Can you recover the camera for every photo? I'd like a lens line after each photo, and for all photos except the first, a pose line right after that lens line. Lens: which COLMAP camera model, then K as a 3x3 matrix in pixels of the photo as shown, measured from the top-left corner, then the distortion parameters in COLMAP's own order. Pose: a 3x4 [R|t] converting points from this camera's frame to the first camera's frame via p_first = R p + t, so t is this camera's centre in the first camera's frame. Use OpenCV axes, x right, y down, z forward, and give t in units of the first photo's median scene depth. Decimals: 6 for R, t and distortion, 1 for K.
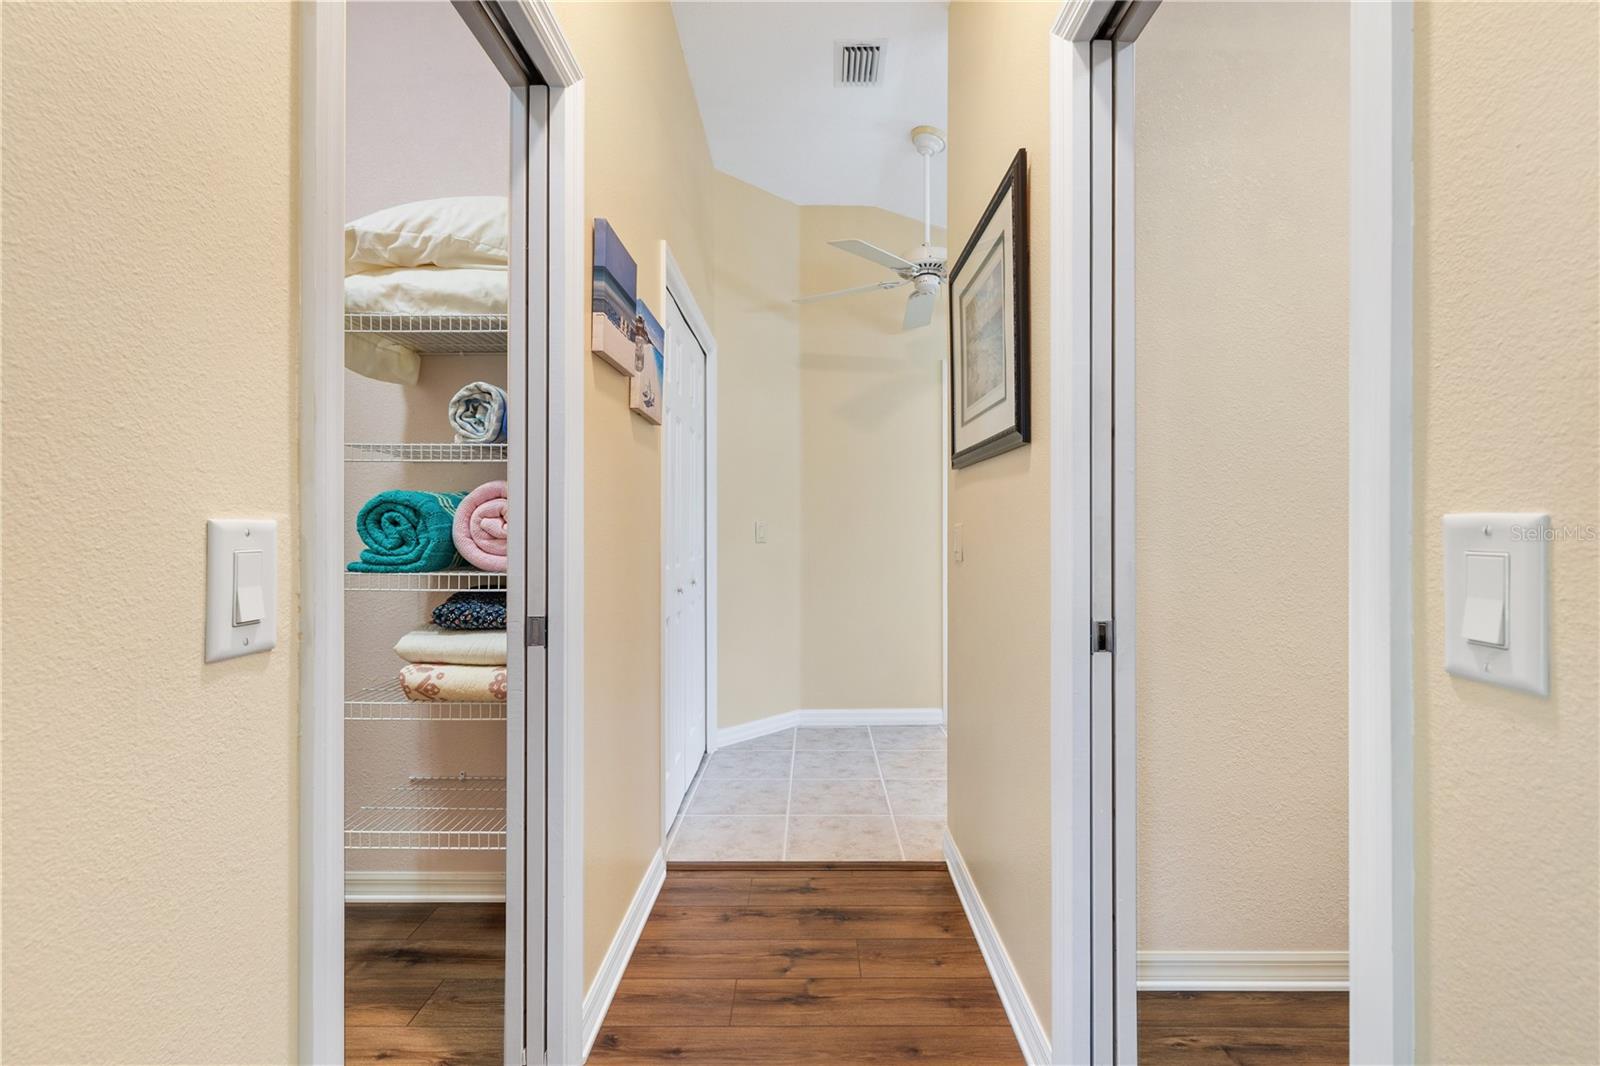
lens RADIAL K [[720.1, 0, 797.8], [0, 720.1, 535.1], [0, 0, 1]] dist [-0.003261, 0.000440]
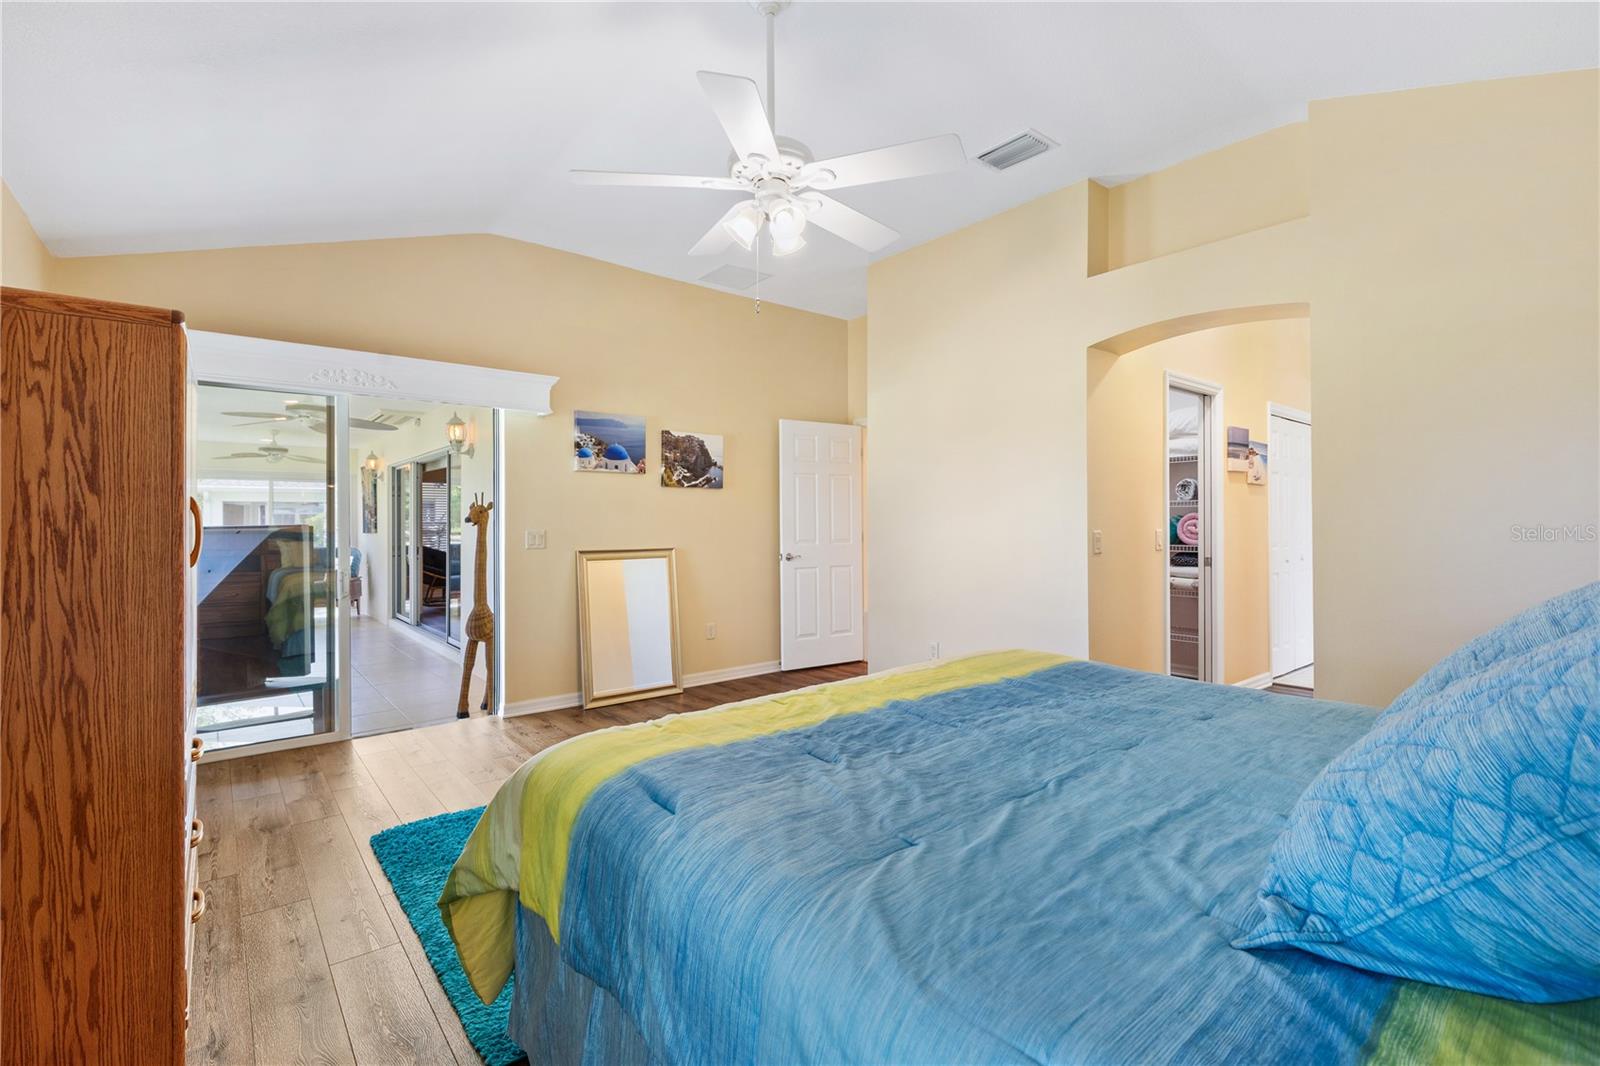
lens RADIAL K [[720.1, 0, 794.4], [0, 720.1, 525.5], [0, 0, 1]] dist [-0.003261, 0.000440]
pose [[0.631779, -0.005336, -0.775130, 0.778850], [0.014575, 0.999881, 0.004997, -0.064290], [0.775012, -0.014455, 0.631781, -1.995191]]
